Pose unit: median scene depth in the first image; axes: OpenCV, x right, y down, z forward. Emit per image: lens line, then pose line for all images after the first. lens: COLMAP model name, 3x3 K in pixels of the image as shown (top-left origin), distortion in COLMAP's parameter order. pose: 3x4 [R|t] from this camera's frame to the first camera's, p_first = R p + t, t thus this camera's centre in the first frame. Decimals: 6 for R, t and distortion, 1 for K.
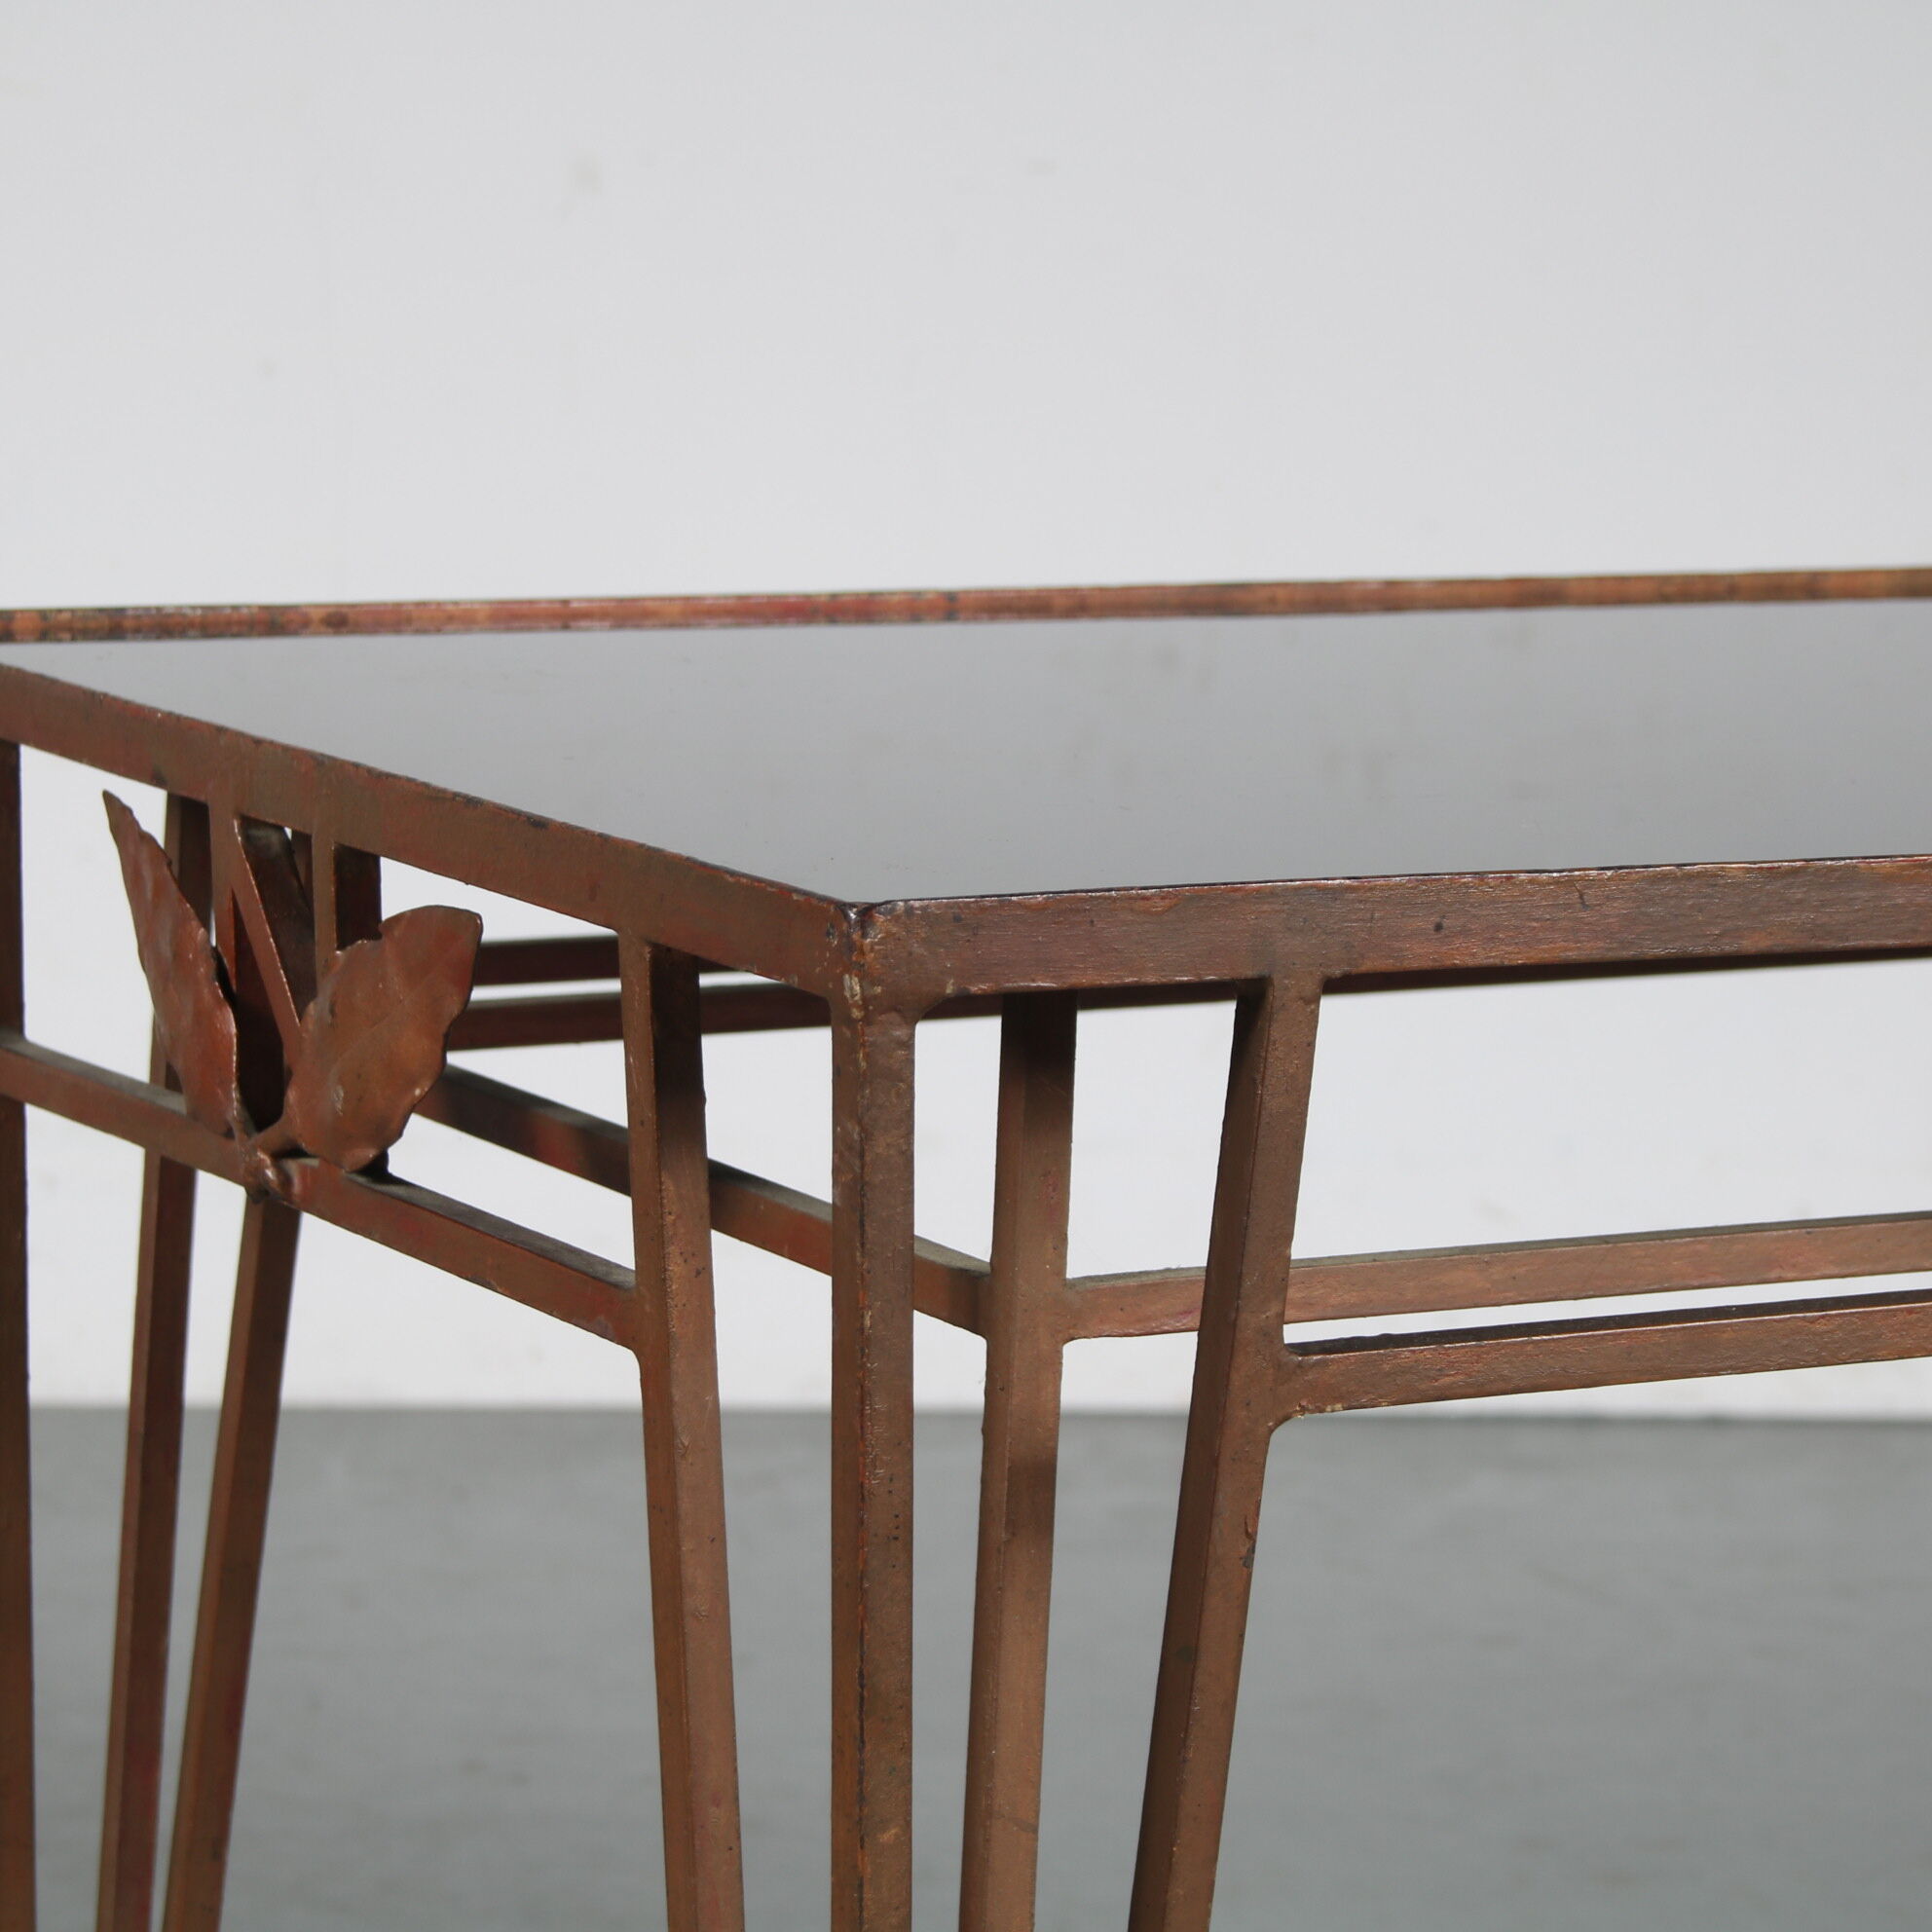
lens RADIAL K [[6832.4, 0, 964.3], [0, 6832.4, 972.4], [0, 0, 1]] dist [0.074708, 0.000000]
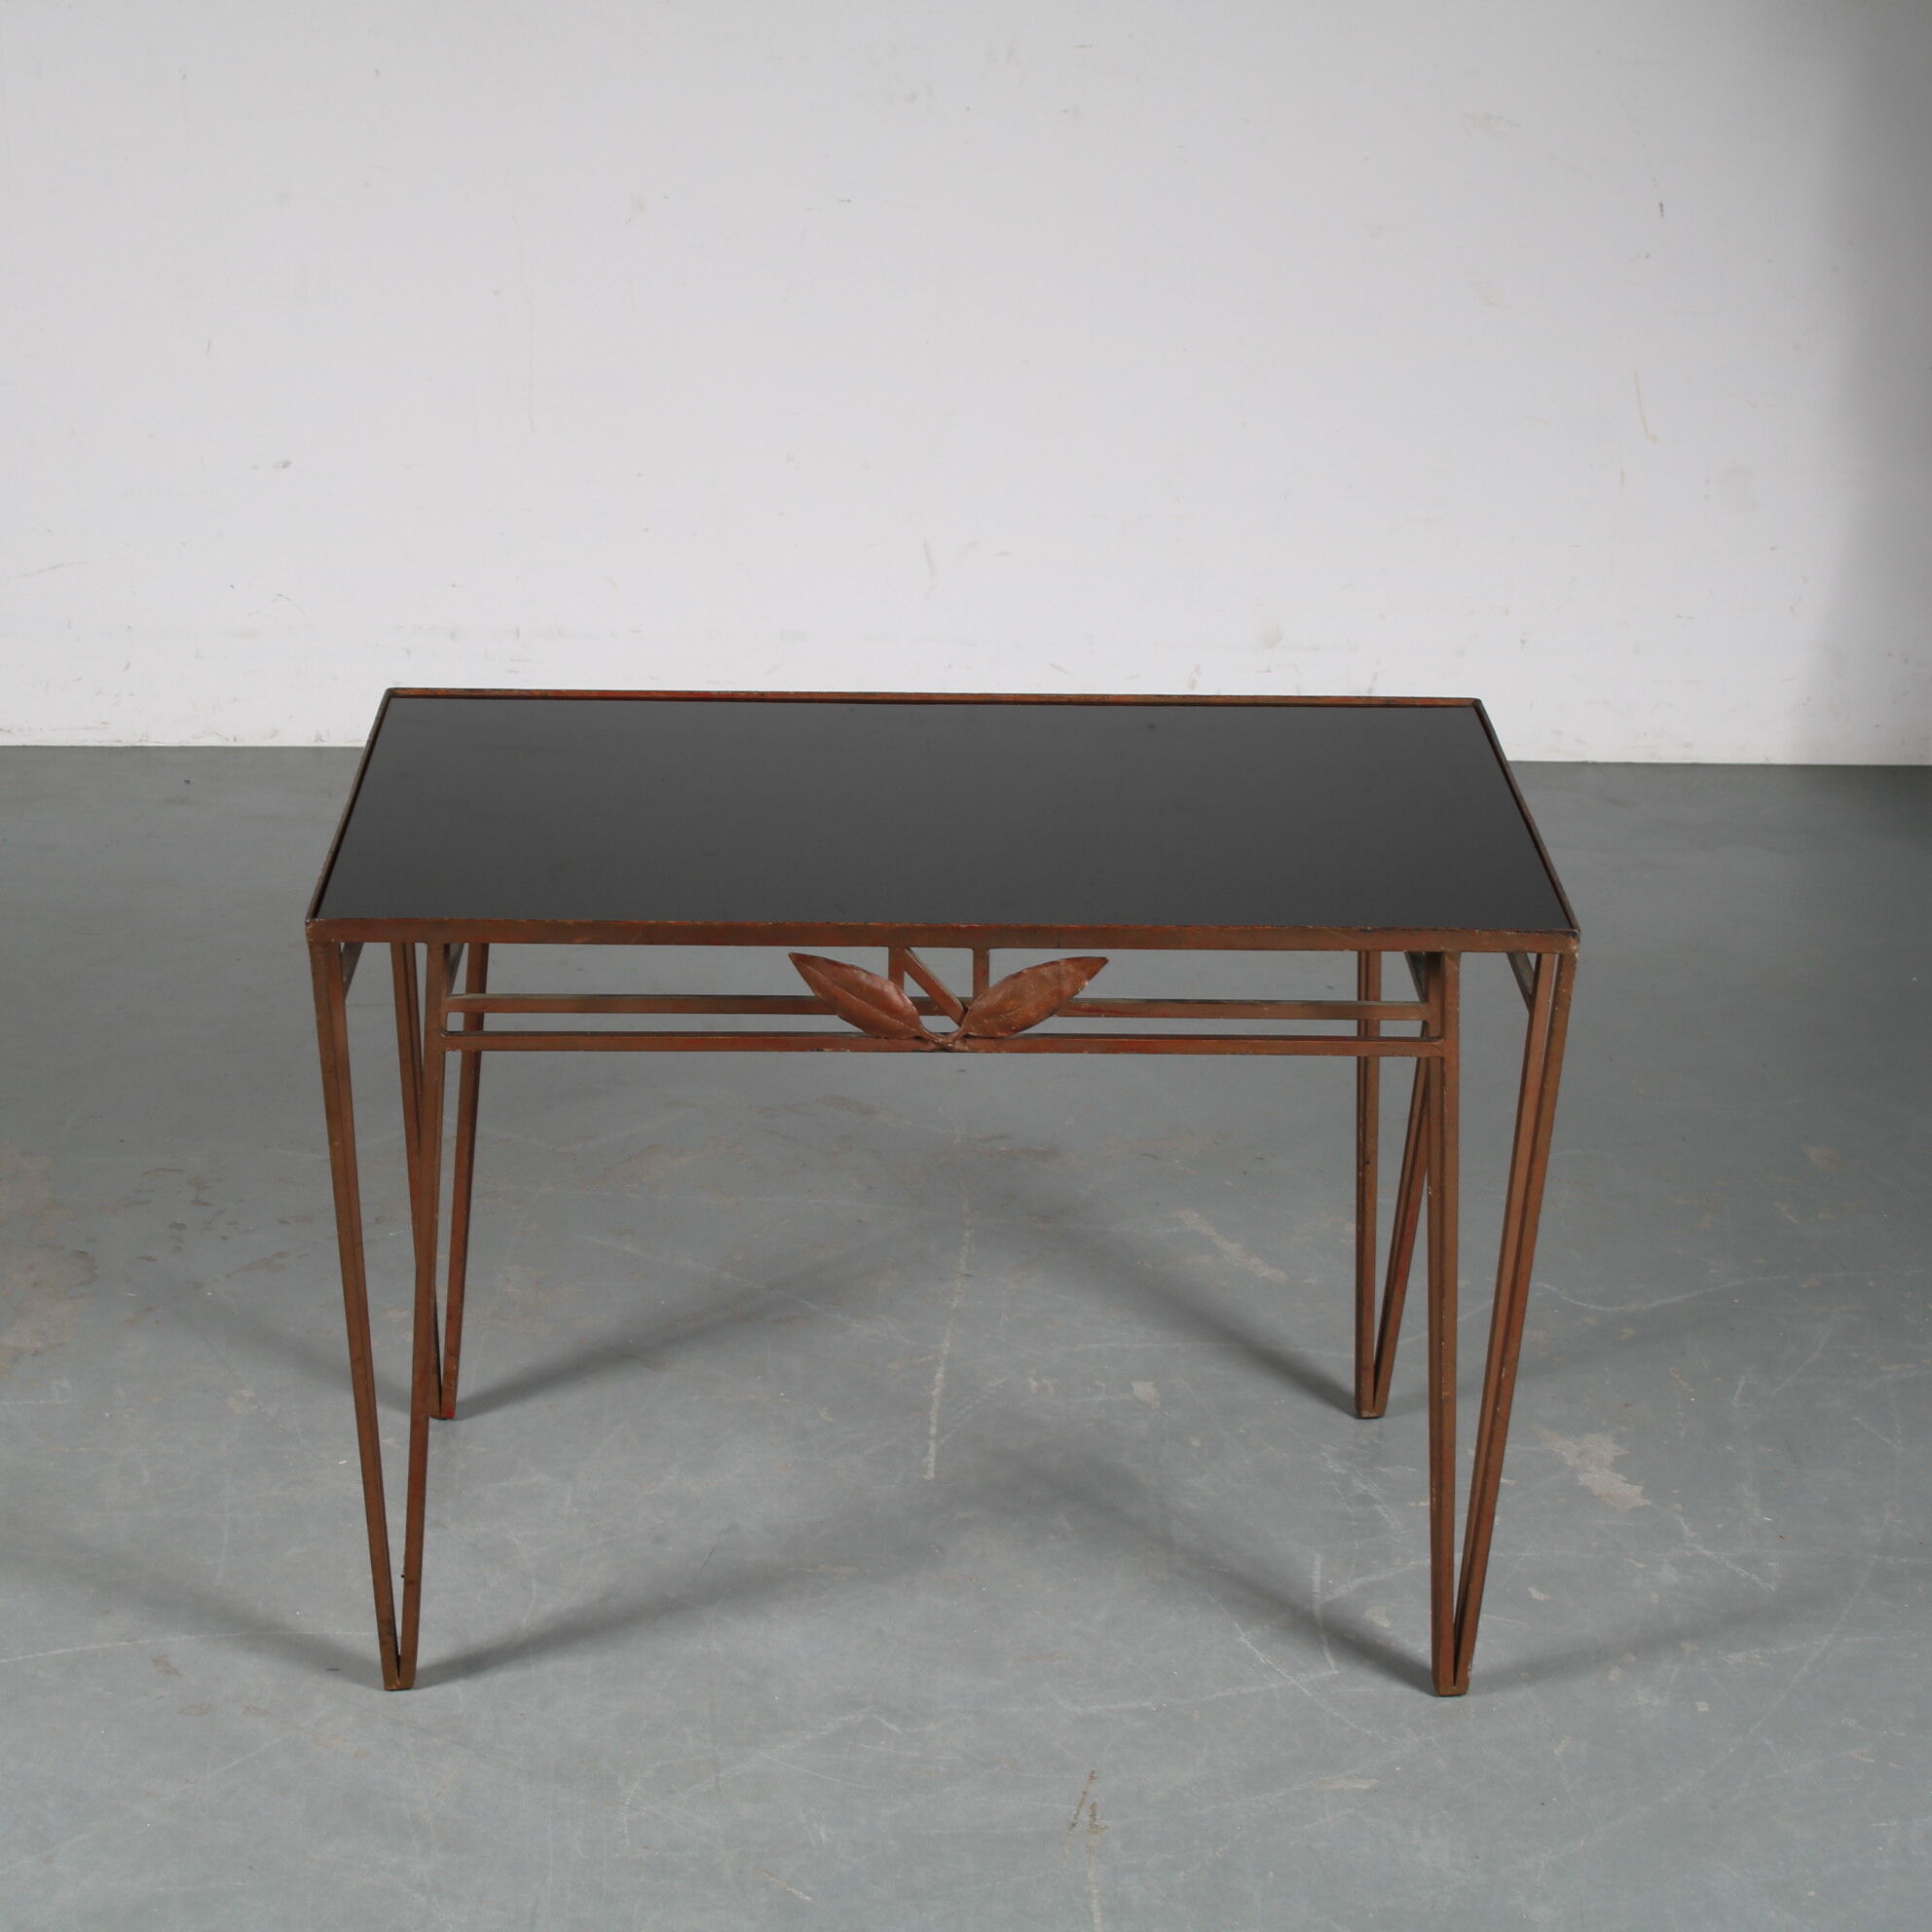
lens RADIAL K [[4438.6, 0, 958.2], [0, 4438.6, 974.7], [0, 0, 1]] dist [-0.016162, 0.000000]
pose [[0.998903, 0.013682, -0.044791, 0.319258], [-0.004031, 0.977942, 0.208838, -0.481134], [0.046661, -0.208428, 0.976924, -1.229585]]
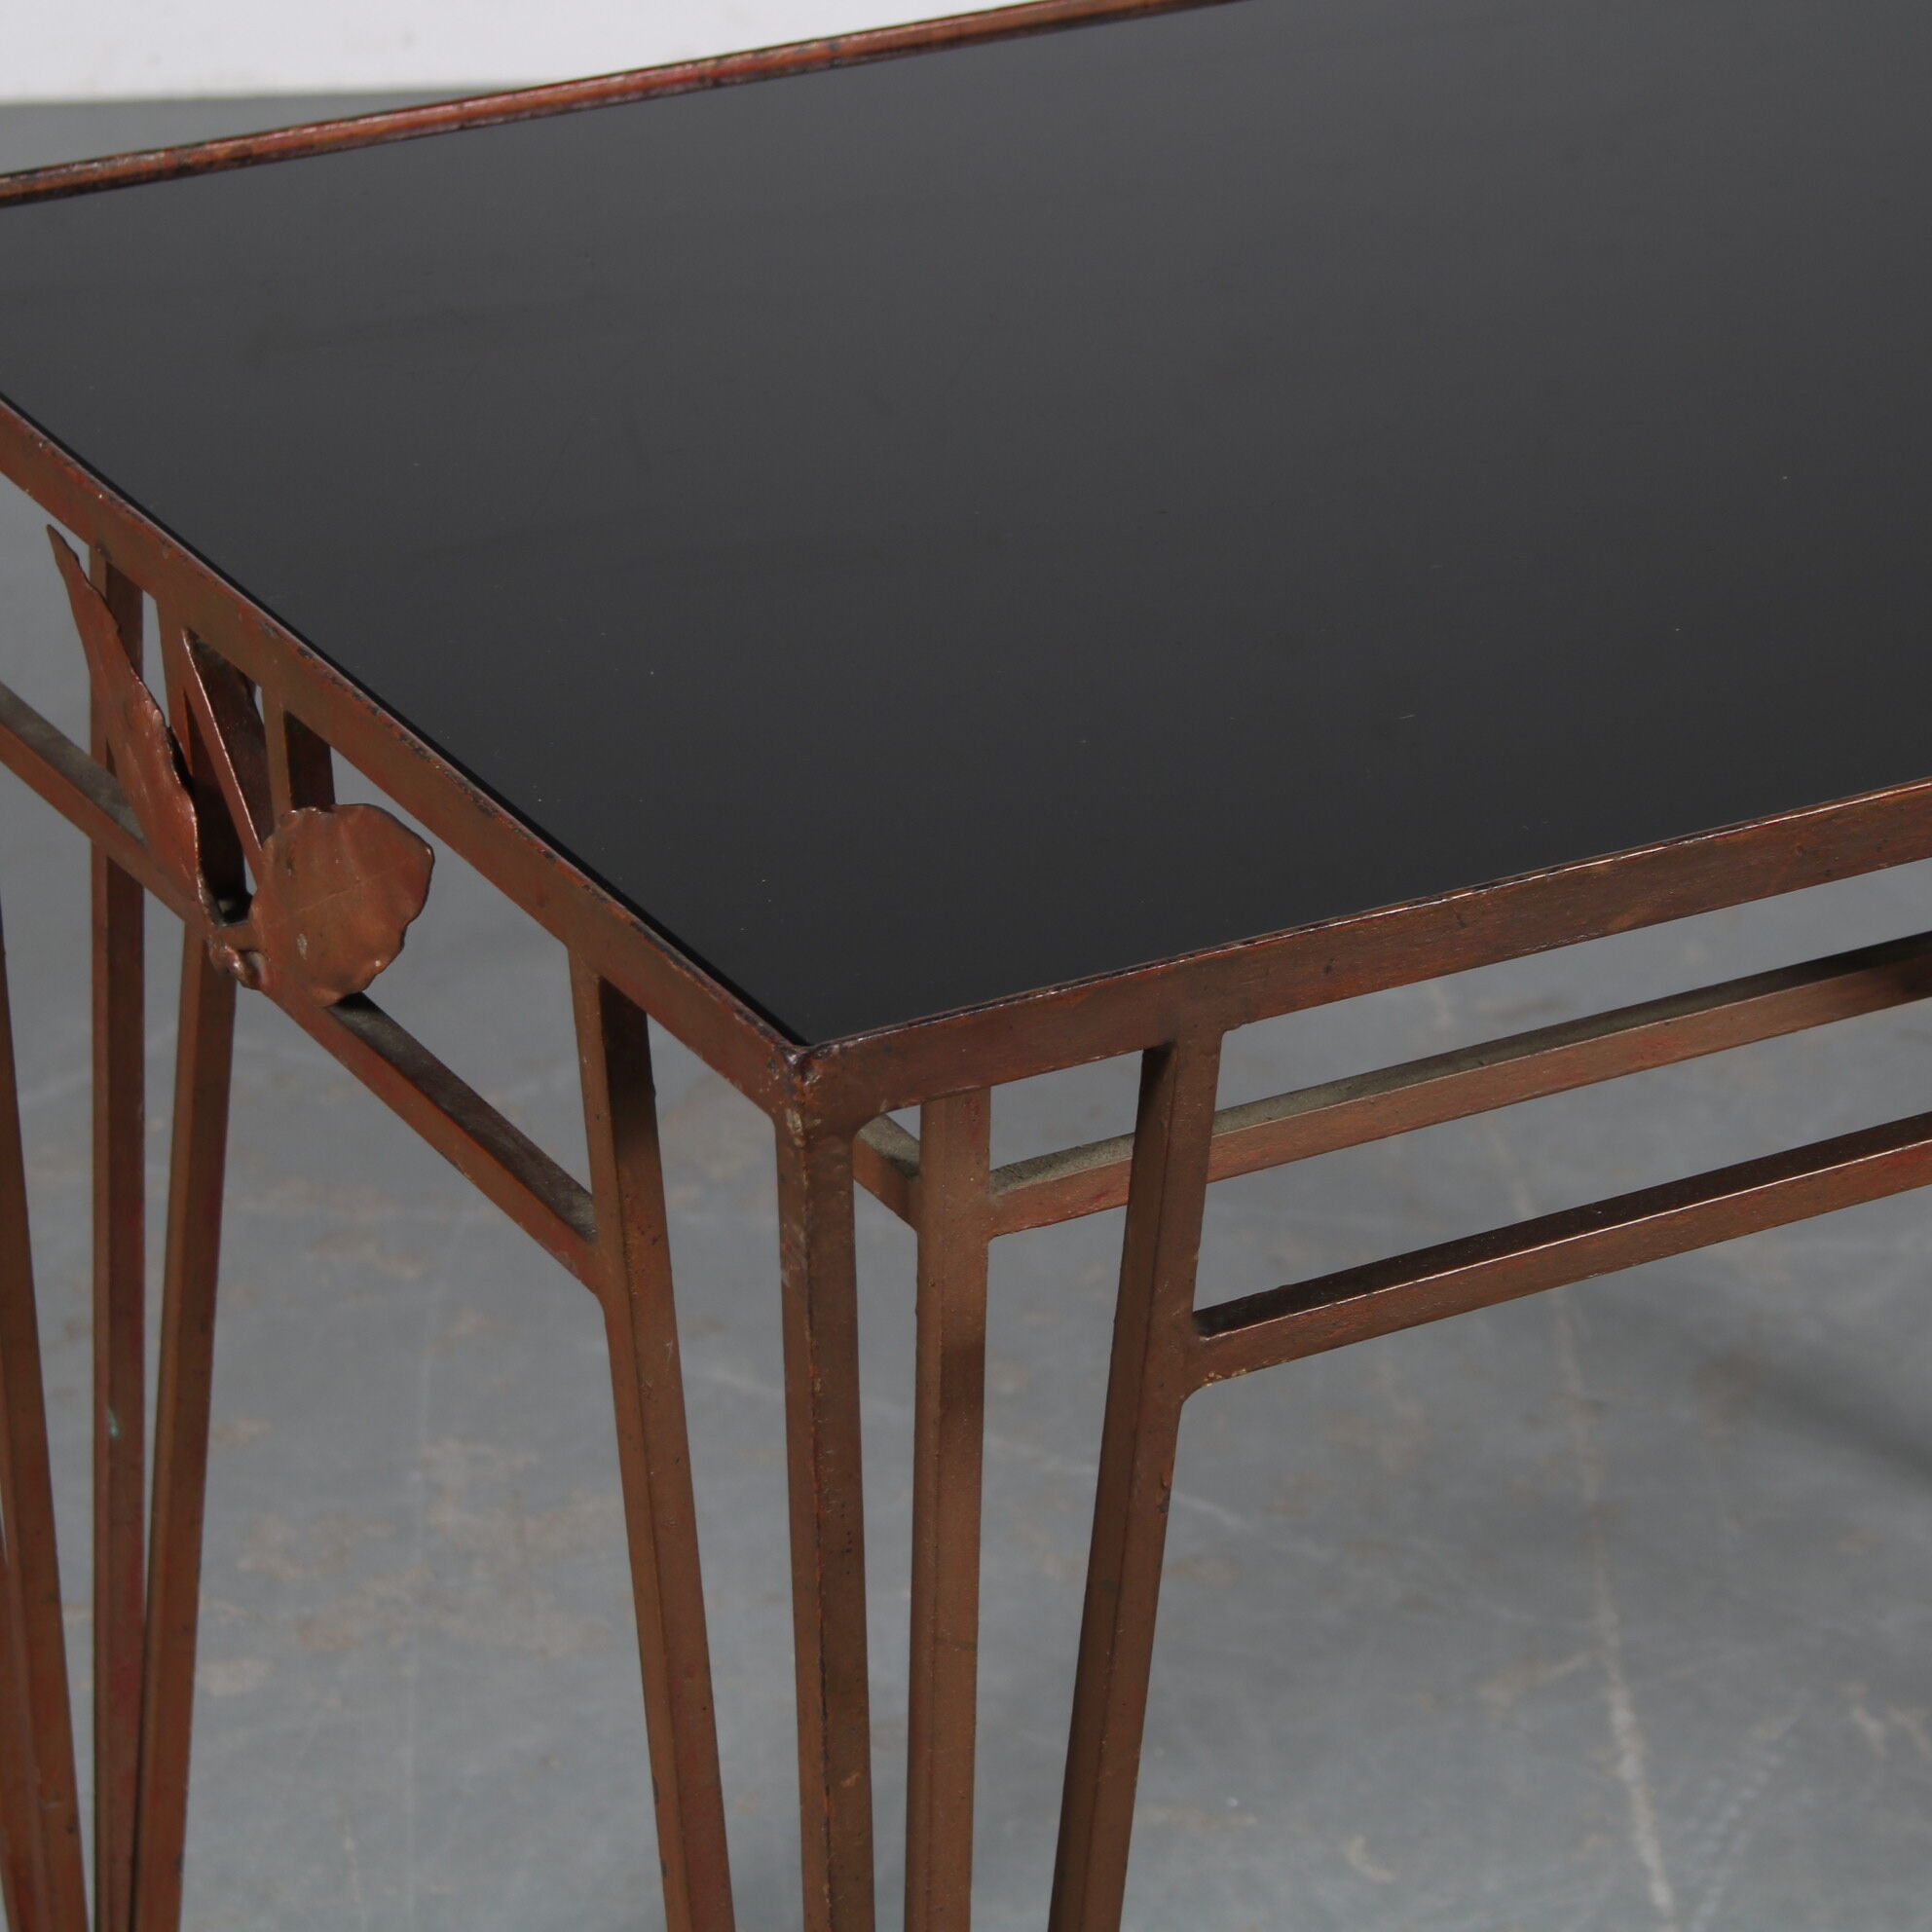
lens RADIAL K [[6832.4, 0, 969.1], [0, 6832.4, 974.9], [0, 0, 1]] dist [0.074708, 0.000000]
pose [[0.999227, -0.035326, 0.017264, -0.005885], [0.028666, 0.955046, 0.295069, -0.307908], [-0.026911, -0.294346, 0.955320, -0.031916]]
